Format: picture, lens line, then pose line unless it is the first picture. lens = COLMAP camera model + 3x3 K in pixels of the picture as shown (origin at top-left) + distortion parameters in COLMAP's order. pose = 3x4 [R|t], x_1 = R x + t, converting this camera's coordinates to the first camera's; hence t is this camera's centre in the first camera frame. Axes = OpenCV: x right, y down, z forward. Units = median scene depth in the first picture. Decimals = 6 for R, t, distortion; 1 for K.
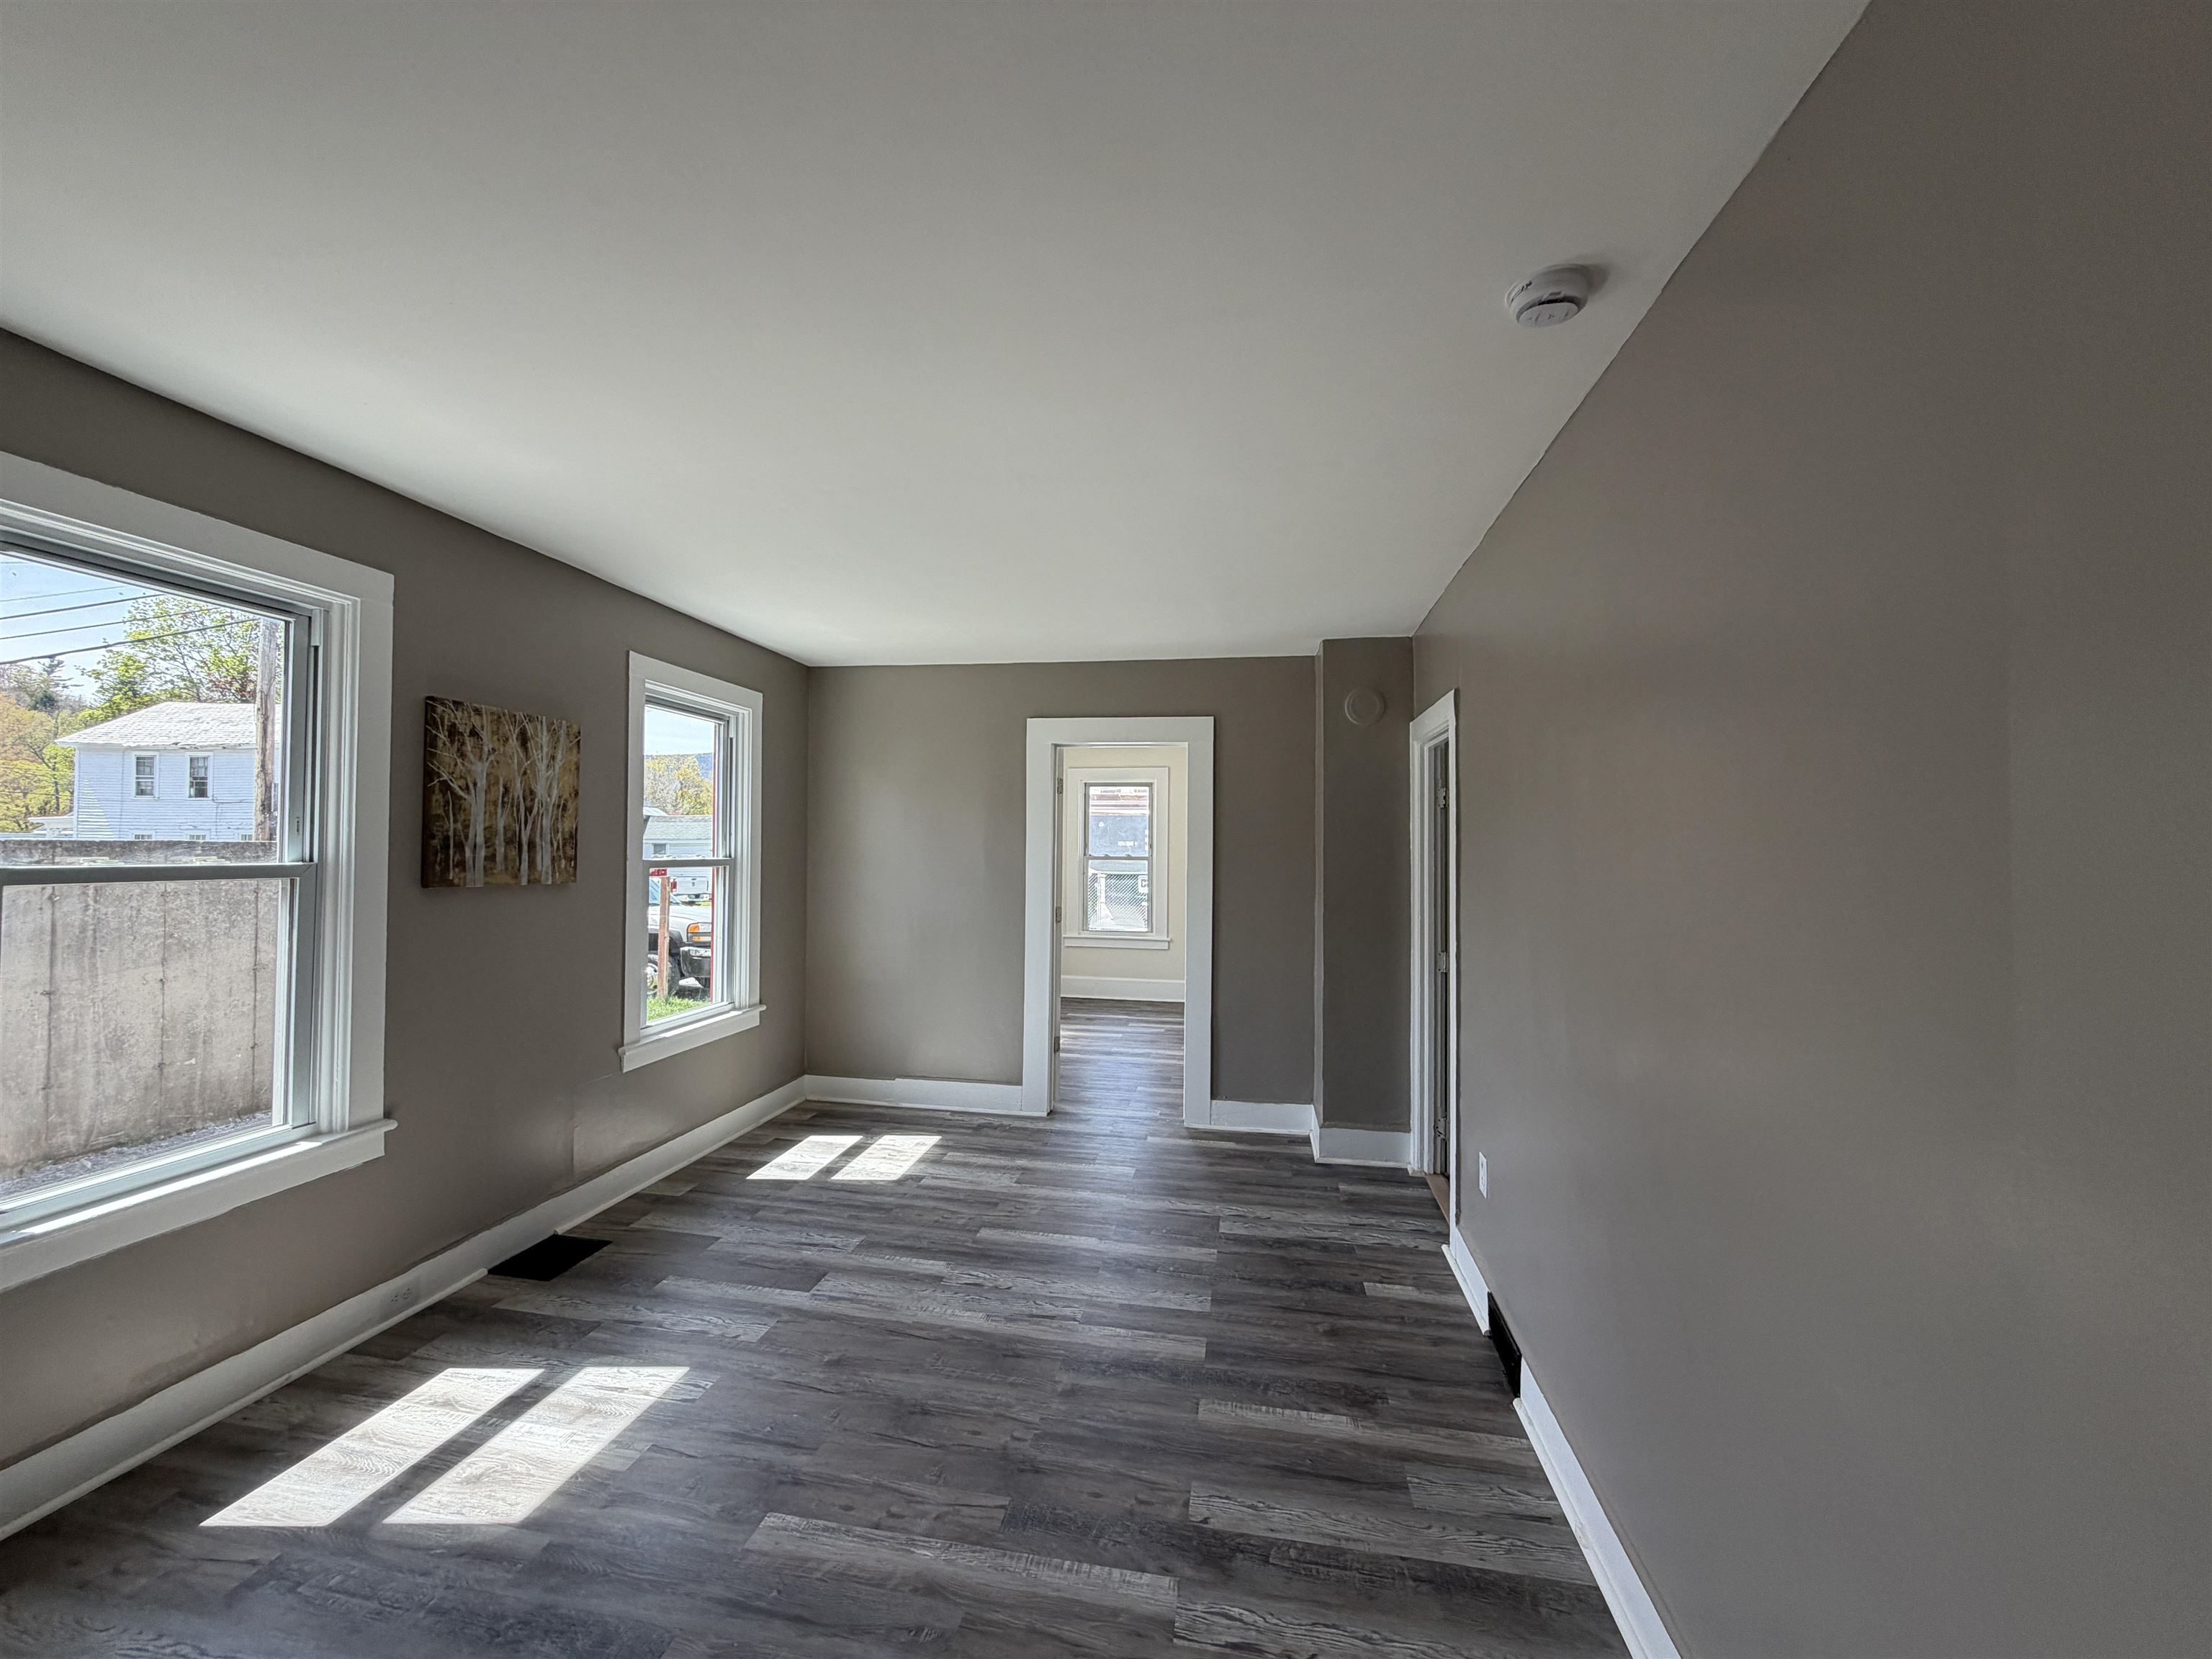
lens RADIAL K [[881.2, 0, 1099.4], [0, 881.2, 831.1], [0, 0, 1]] dist [-0.001847, 0.000891]
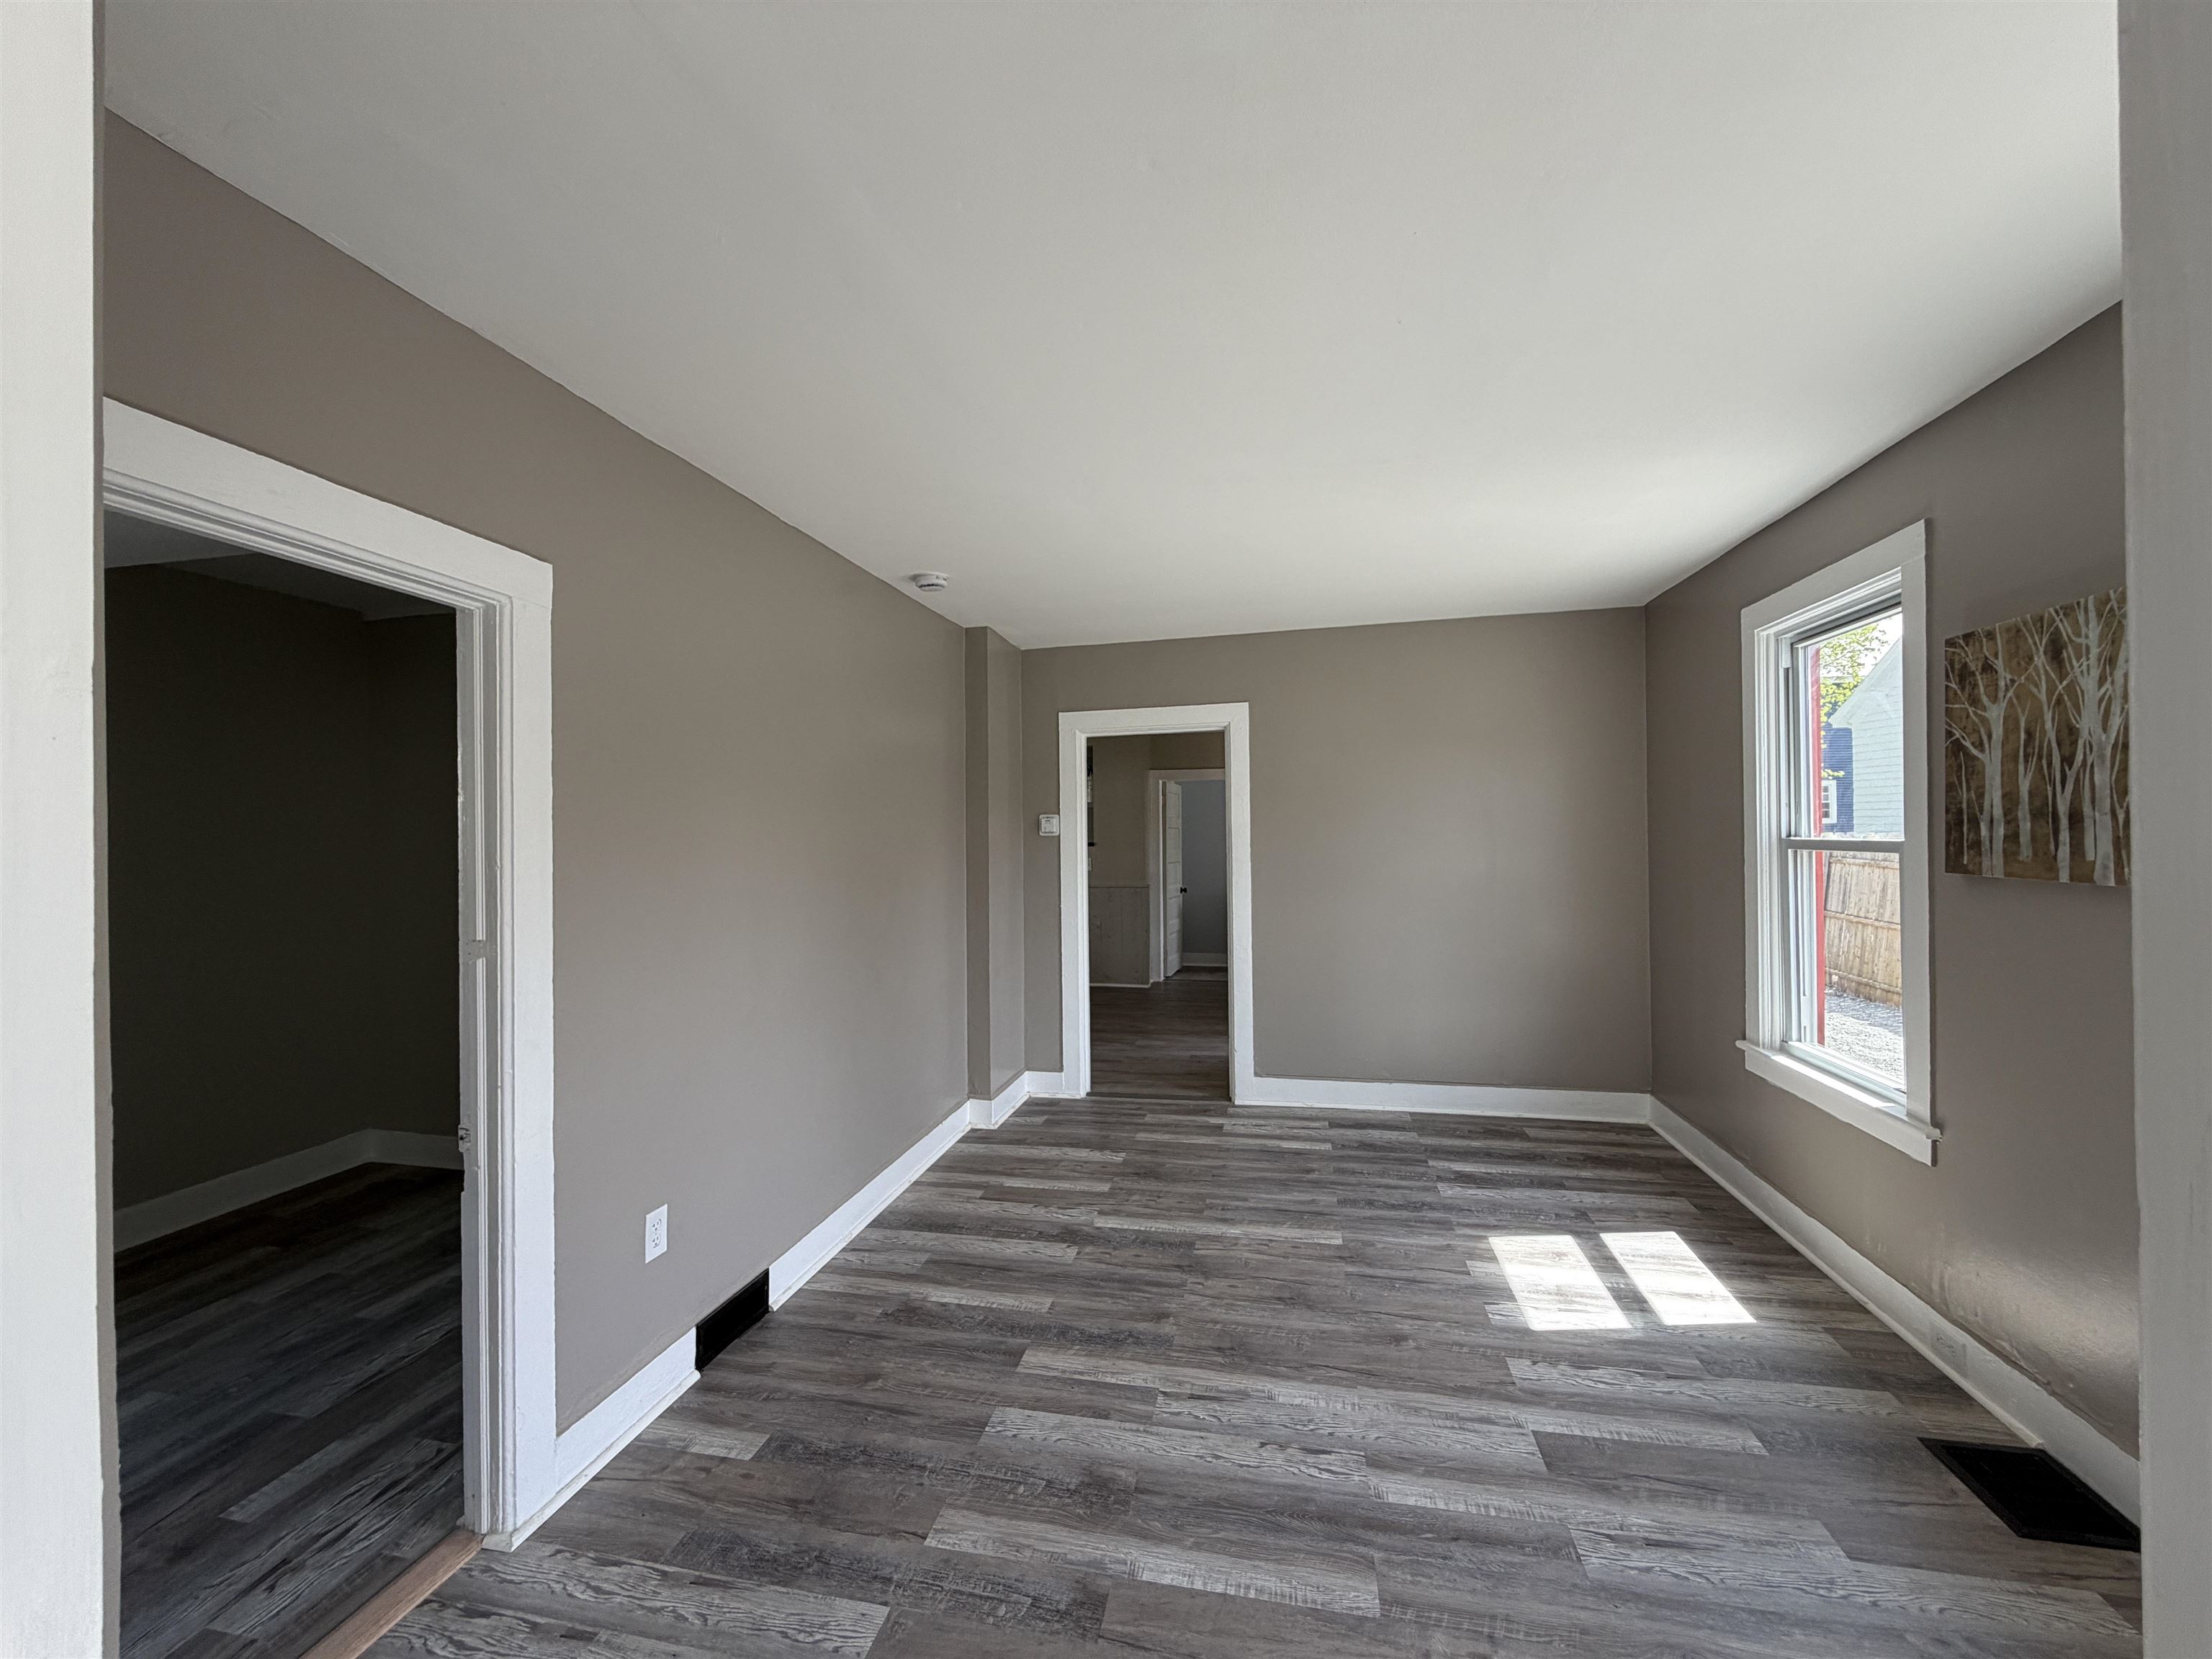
lens RADIAL K [[881.2, 0, 1107.6], [0, 881.2, 837.9], [0, 0, 1]] dist [-0.001847, 0.000891]
pose [[-0.999518, 0.002054, 0.030964, -0.000524], [0.001697, 0.999932, -0.011549, 0.037136], [-0.030986, -0.011491, -0.999454, 1.703018]]
